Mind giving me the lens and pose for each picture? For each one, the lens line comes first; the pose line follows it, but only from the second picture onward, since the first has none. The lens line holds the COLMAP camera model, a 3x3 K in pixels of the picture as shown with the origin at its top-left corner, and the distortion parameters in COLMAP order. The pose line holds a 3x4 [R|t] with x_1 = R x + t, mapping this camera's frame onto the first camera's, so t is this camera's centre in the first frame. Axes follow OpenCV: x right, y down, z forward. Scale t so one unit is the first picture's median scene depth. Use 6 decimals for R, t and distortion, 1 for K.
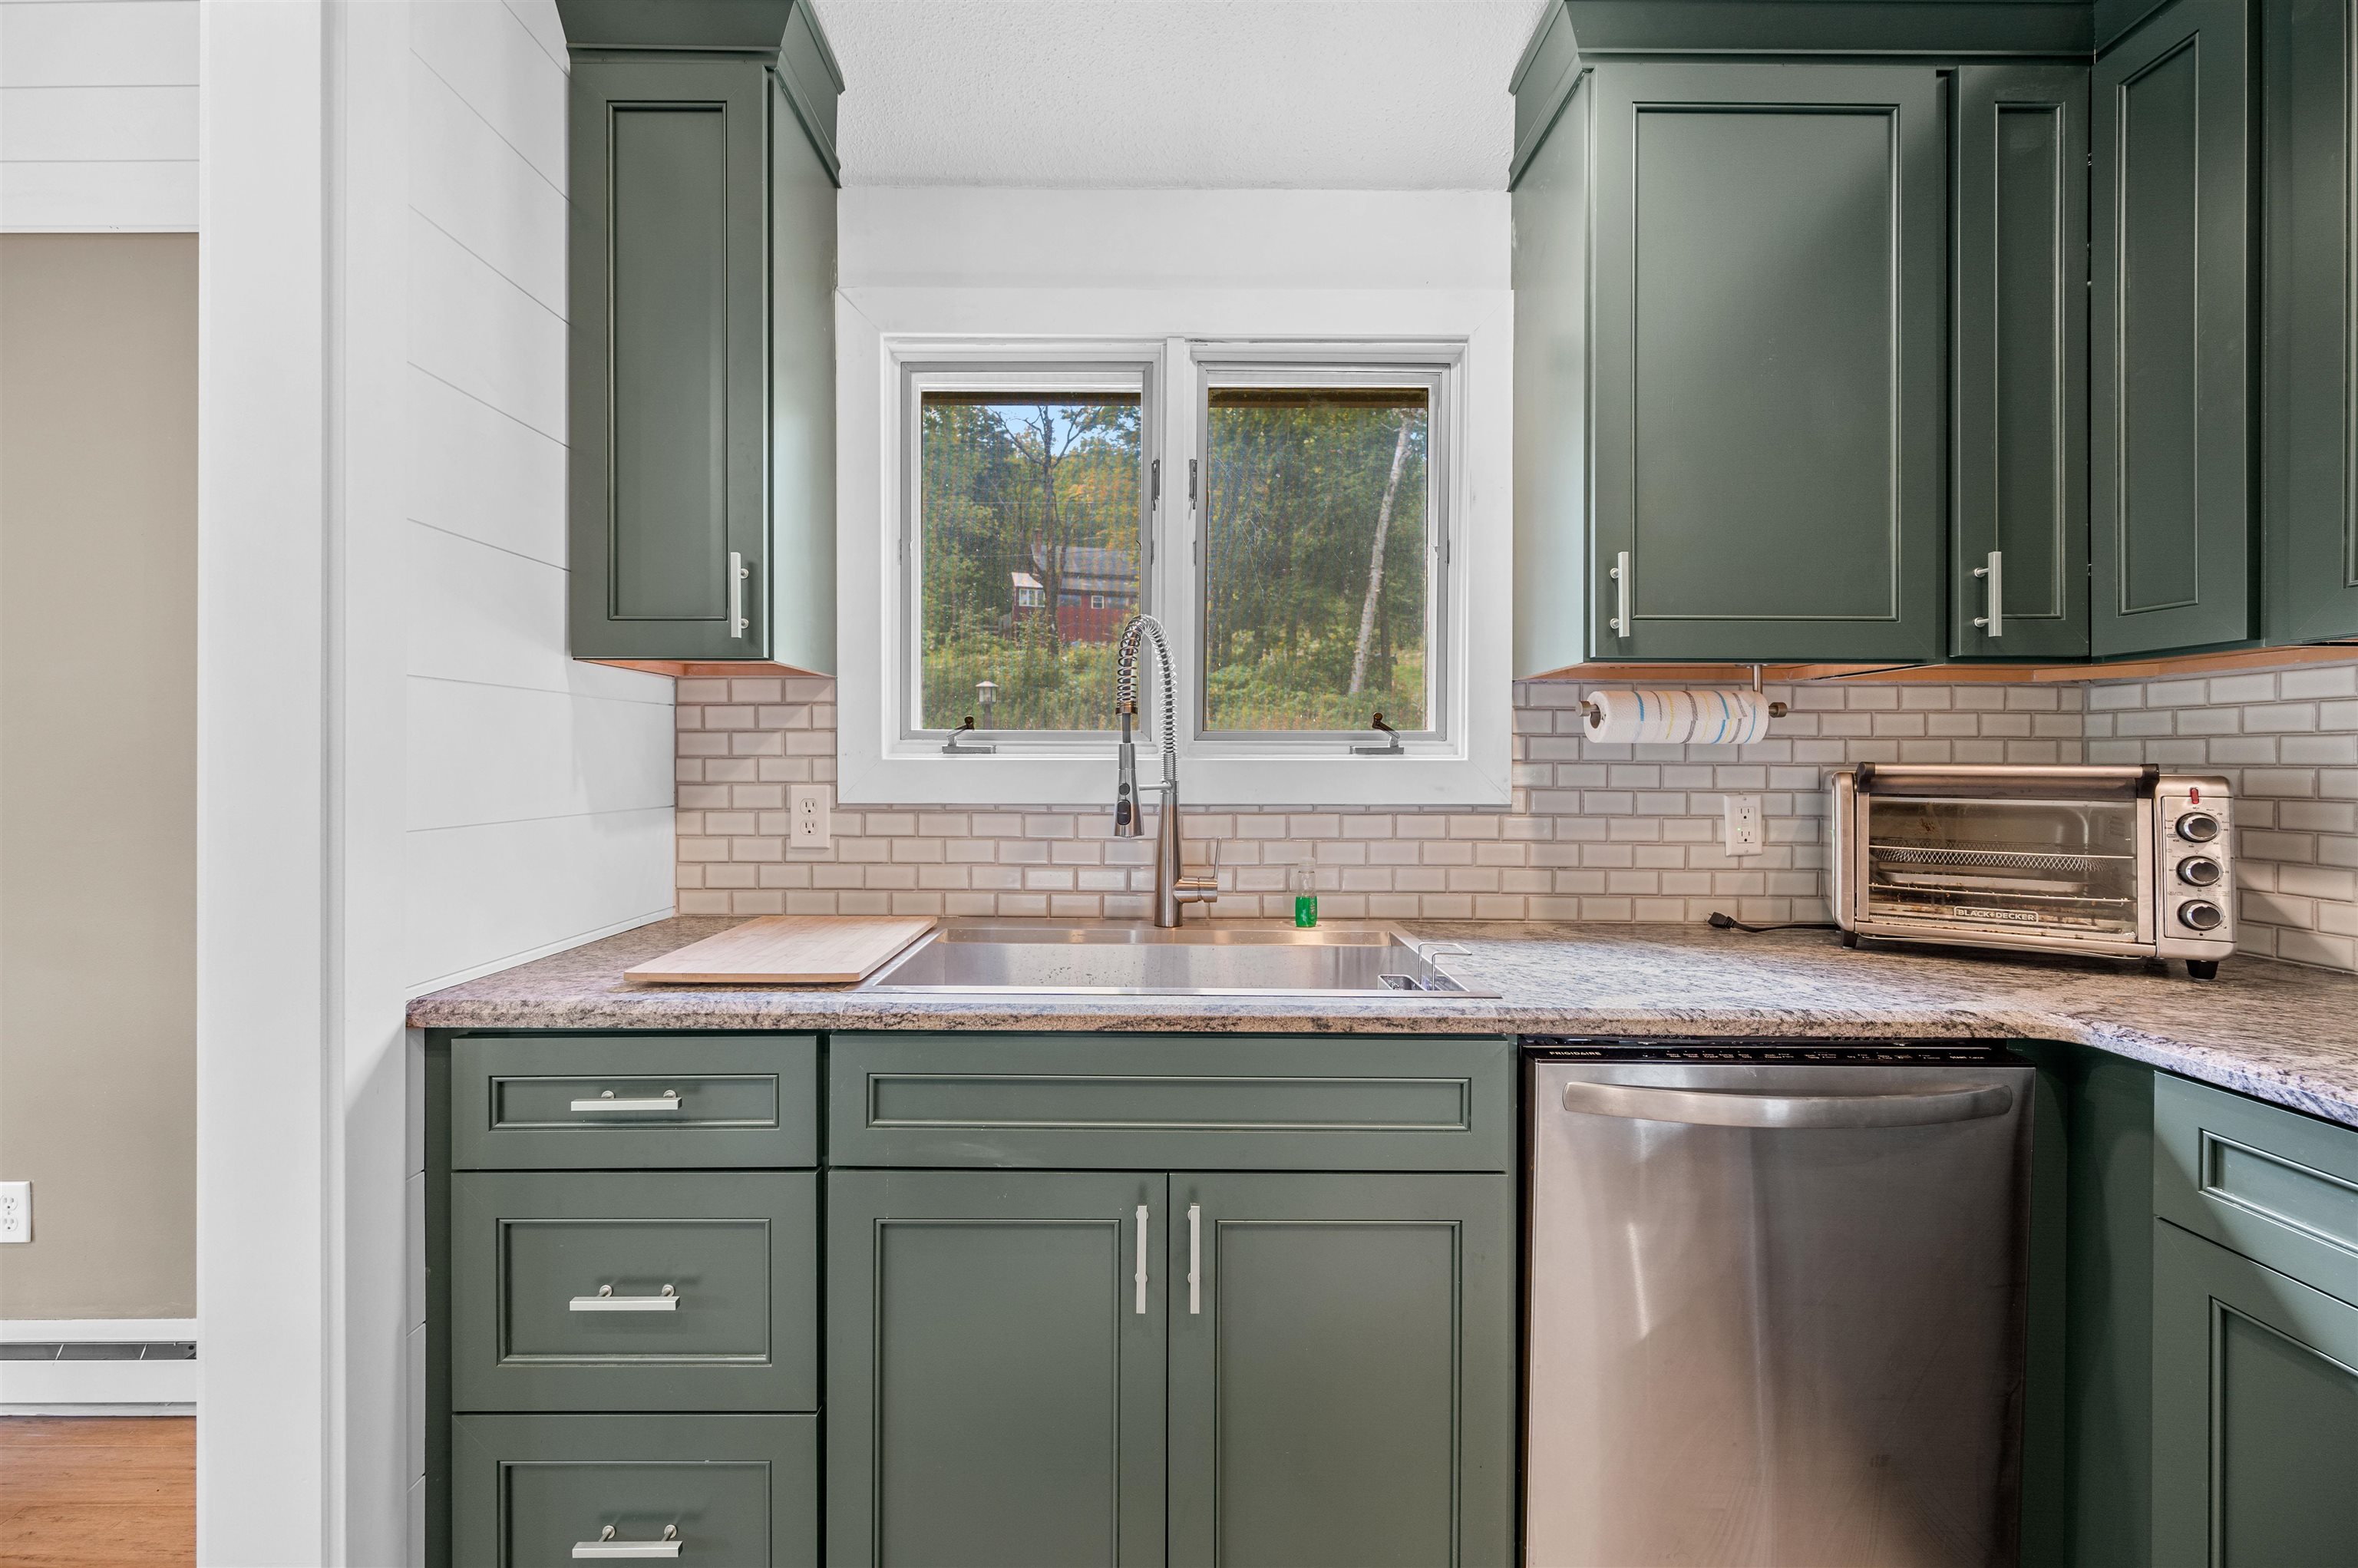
lens RADIAL K [[938.6, 0, 1158.3], [0, 938.6, 760.0], [0, 0, 1]] dist [-0.004312, 0.000975]
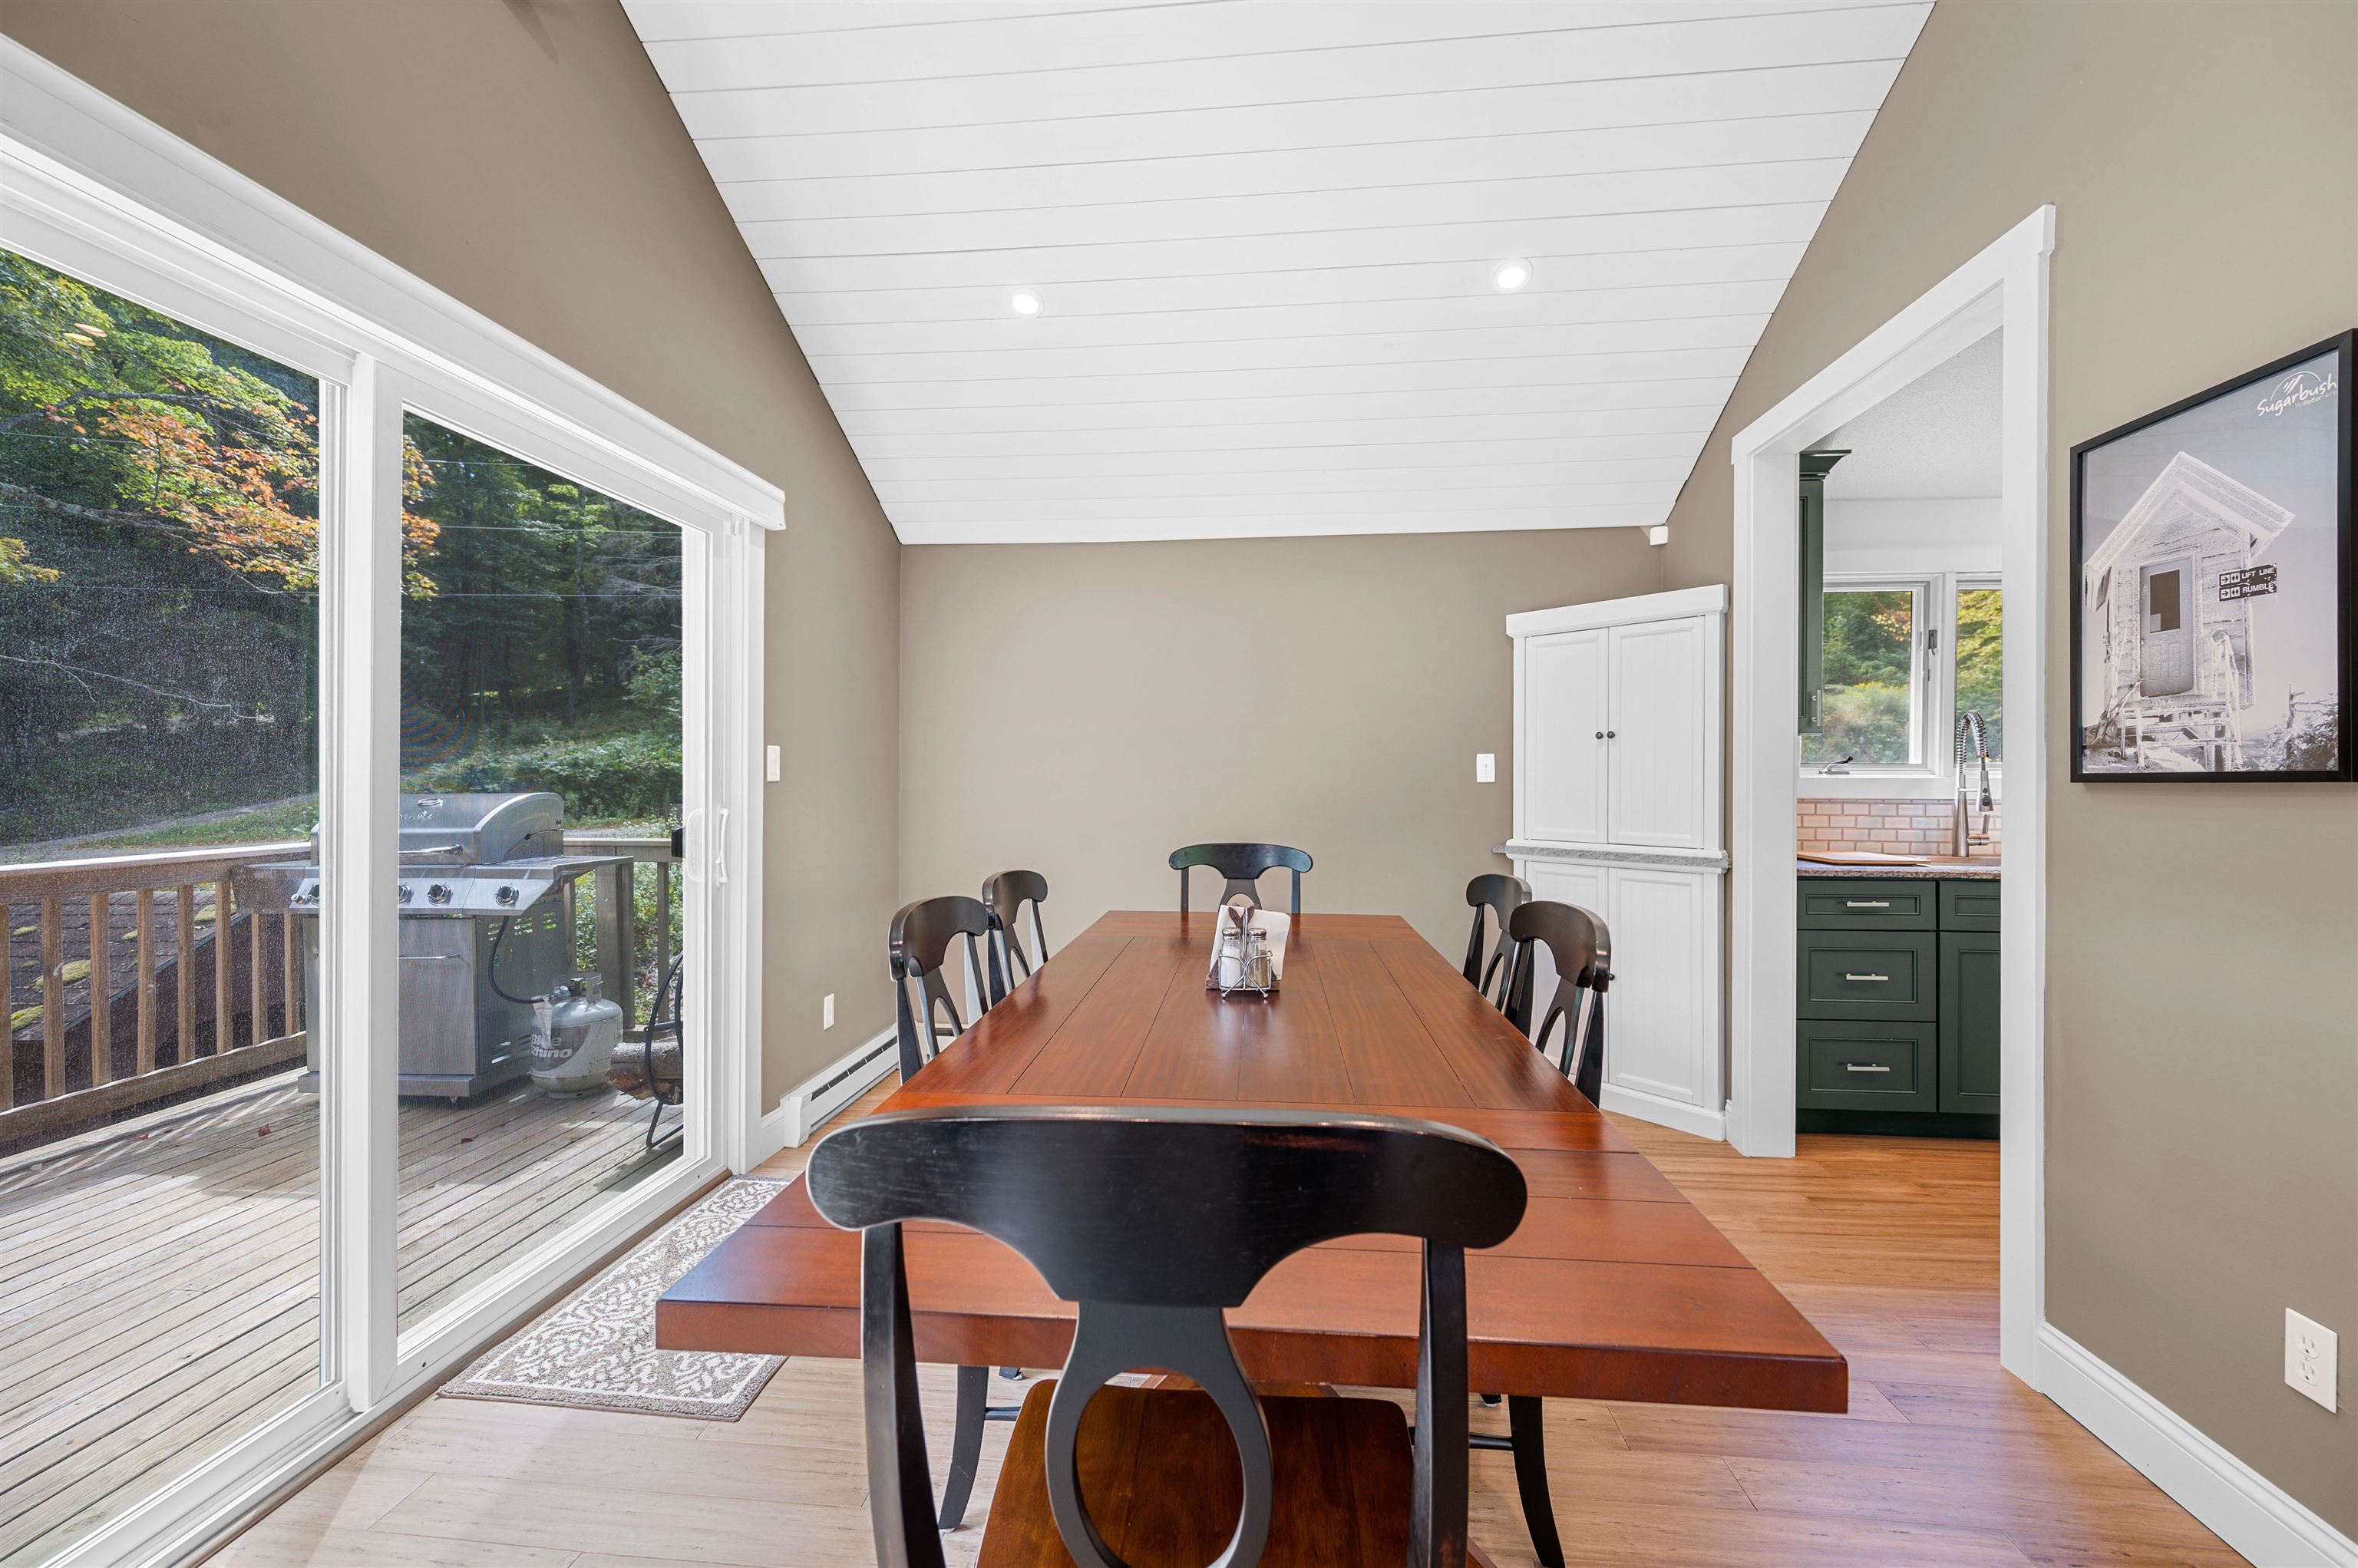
lens RADIAL K [[938.6, 0, 1199.9], [0, 938.6, 781.3], [0, 0, 1]] dist [-0.004312, 0.000975]
pose [[0.995636, 0.000271, -0.093318, -1.498101], [0.000130, 0.999991, 0.004291, -0.000933], [0.093318, -0.004284, 0.995627, -1.256112]]
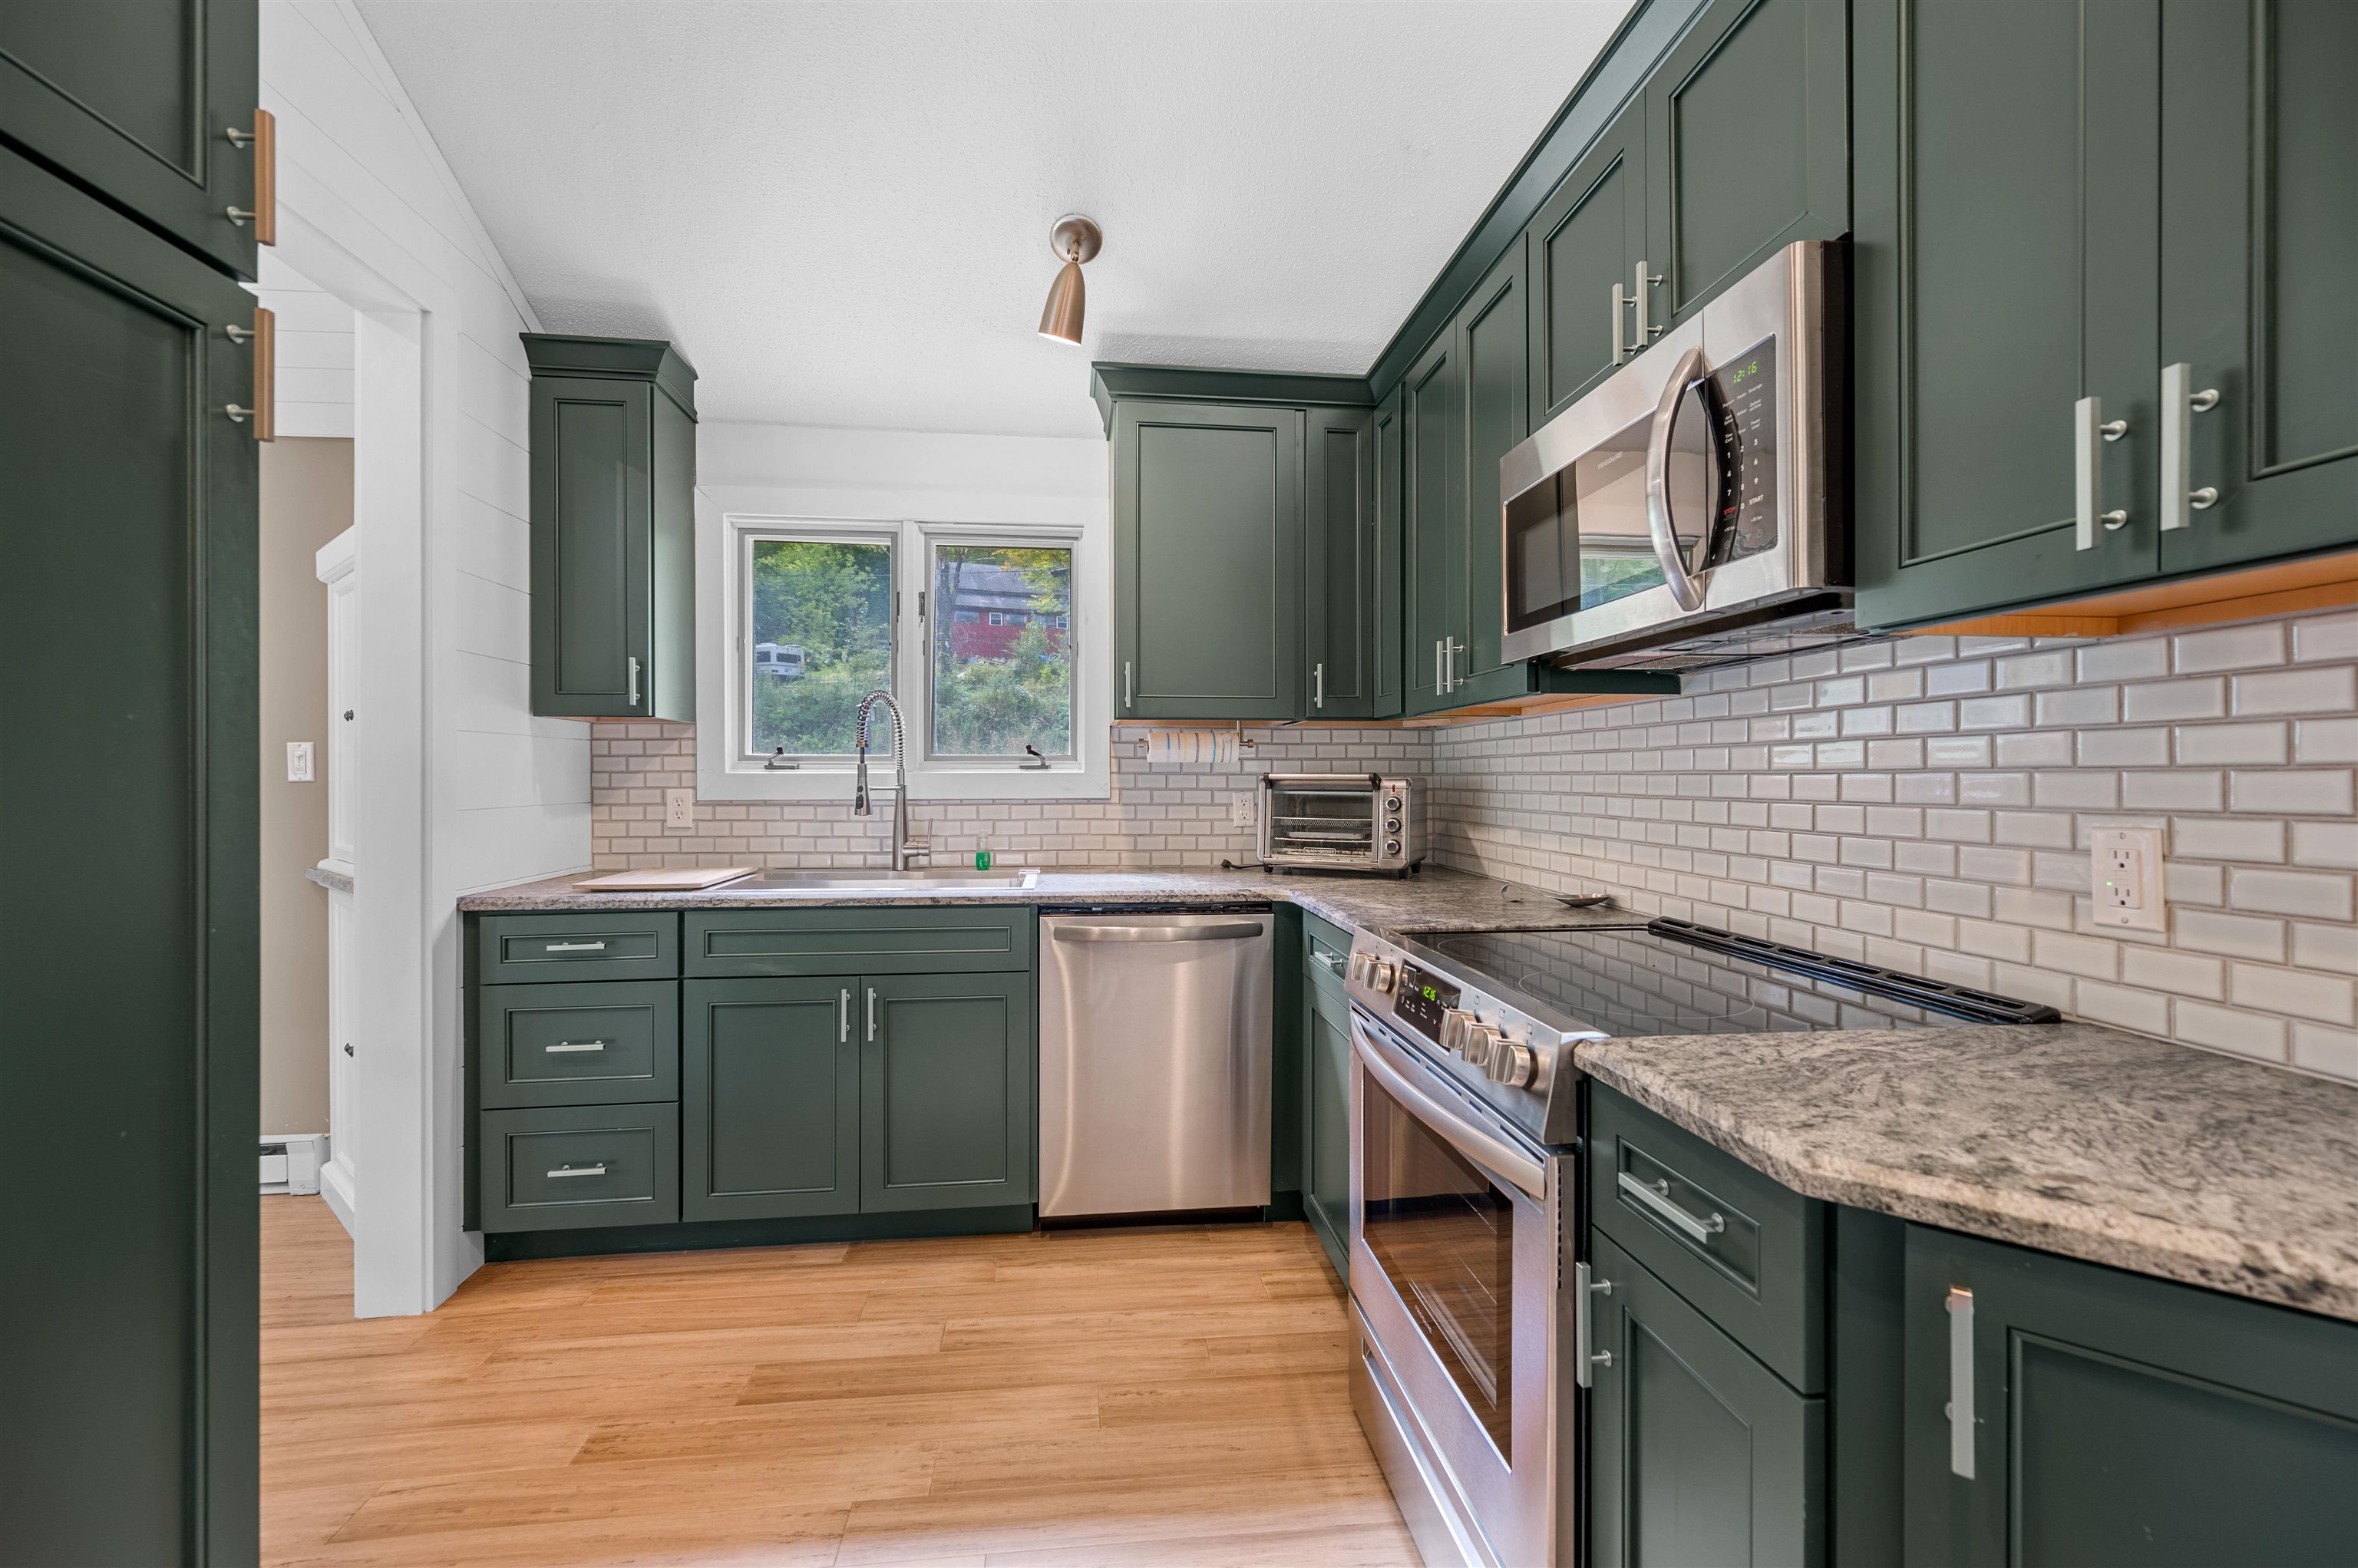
lens RADIAL K [[938.6, 0, 1172.5], [0, 938.6, 772.1], [0, 0, 1]] dist [-0.004312, 0.000975]
pose [[0.993762, -0.003423, 0.111470, 0.310366], [0.003710, 0.999990, -0.002372, 0.004555], [-0.111461, 0.002771, 0.993765, -0.740719]]
